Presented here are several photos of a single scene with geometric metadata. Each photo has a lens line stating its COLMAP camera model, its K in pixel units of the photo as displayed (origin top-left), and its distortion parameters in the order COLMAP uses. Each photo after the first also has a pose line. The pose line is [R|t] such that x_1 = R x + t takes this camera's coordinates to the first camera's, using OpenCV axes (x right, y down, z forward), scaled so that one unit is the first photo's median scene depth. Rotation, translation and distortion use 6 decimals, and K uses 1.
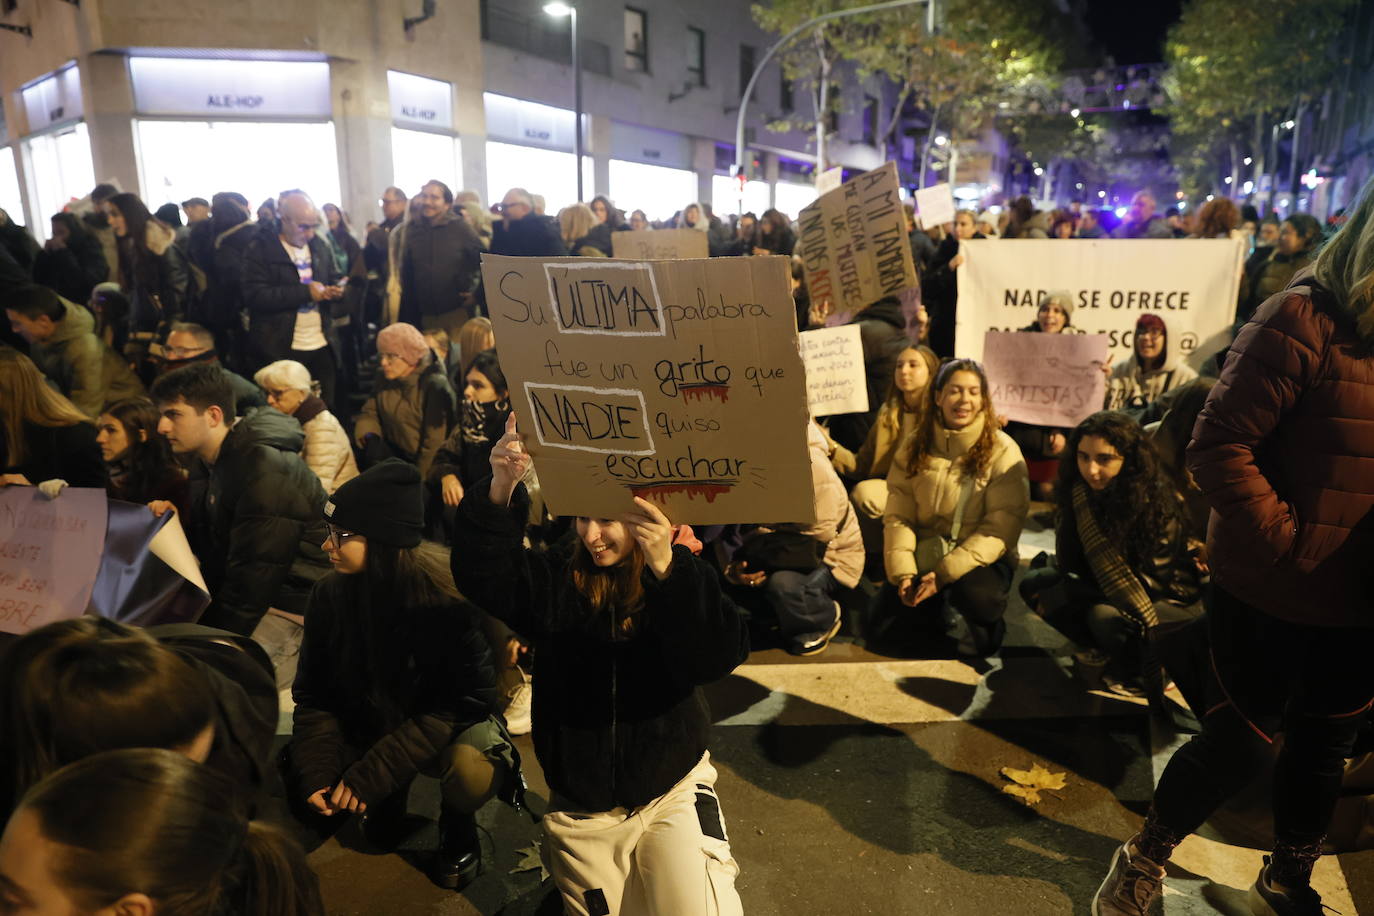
lens RADIAL K [[907.9, 0, 687.0], [0, 907.9, 458.0], [0, 0, 1]] dist [-0.005625, 0.005938]
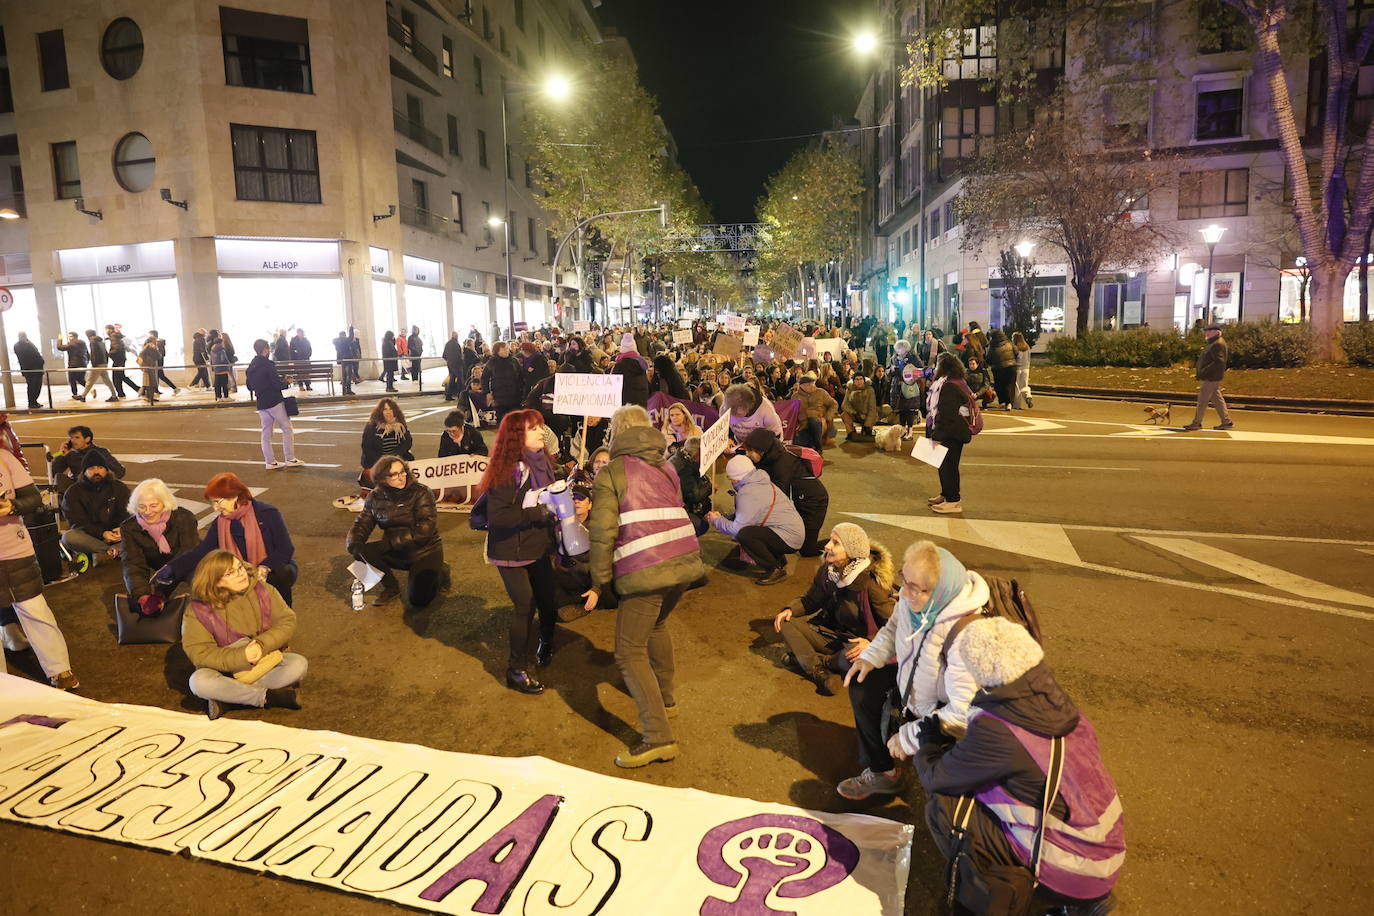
lens RADIAL K [[857.3, 0, 687.0], [0, 857.3, 458.0], [0, 0, 1]] dist [0.004672, 0.001092]
pose [[0.921323, -0.079201, 0.380645, -0.290924], [0.115634, 0.990548, -0.073779, 0.096296], [-0.371204, 0.111990, 0.921773, -0.427541]]
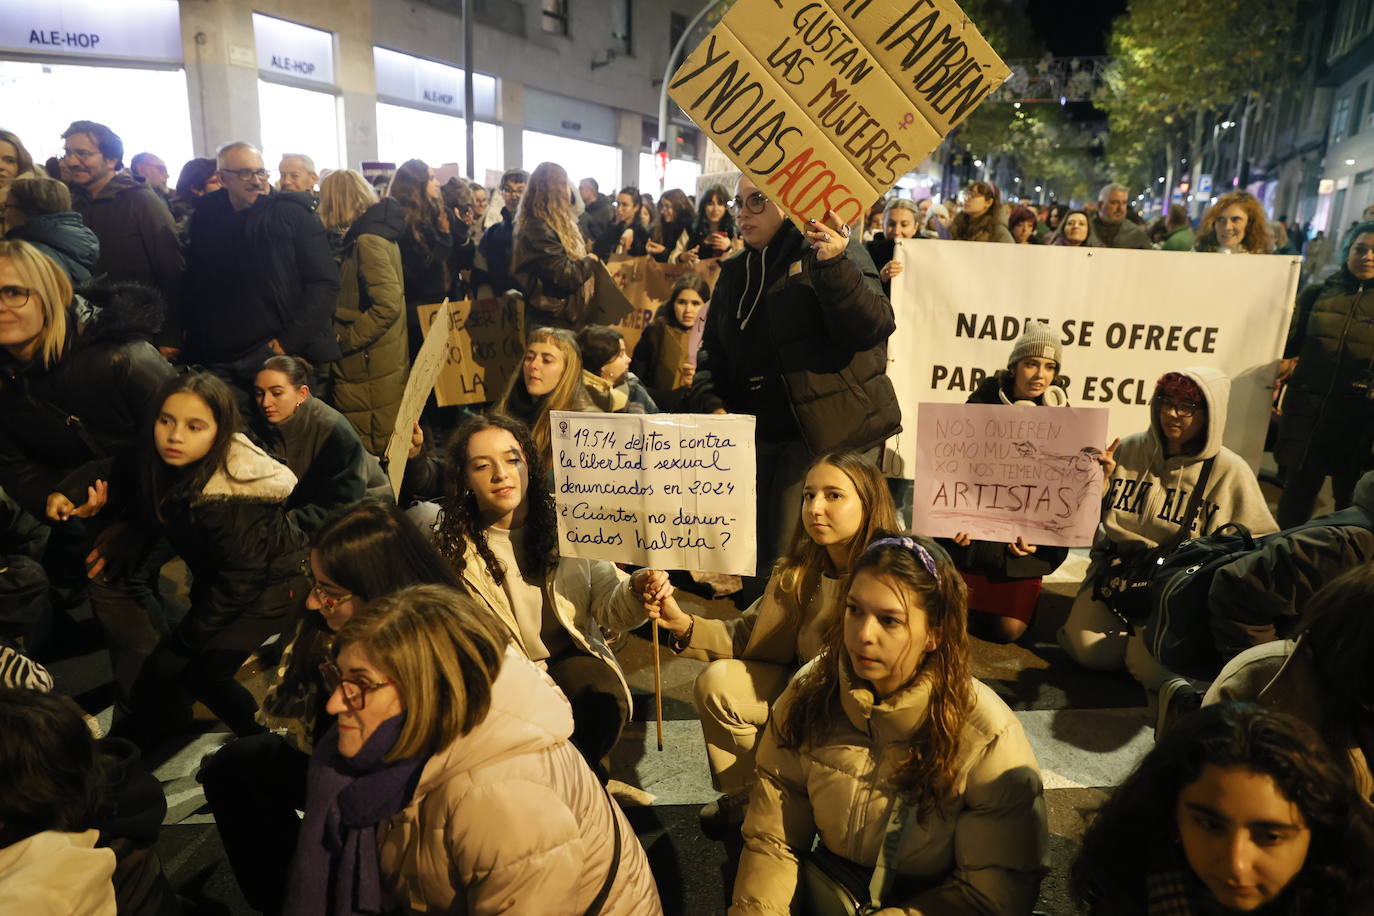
lens RADIAL K [[926.8, 0, 687.0], [0, 926.8, 458.0], [0, 0, 1]] dist [-0.007704, 0.008315]
pose [[0.997226, 0.016621, 0.072553, 0.017412], [-0.017651, 0.999752, 0.013587, -0.015208], [-0.072309, -0.014830, 0.997272, 0.056849]]
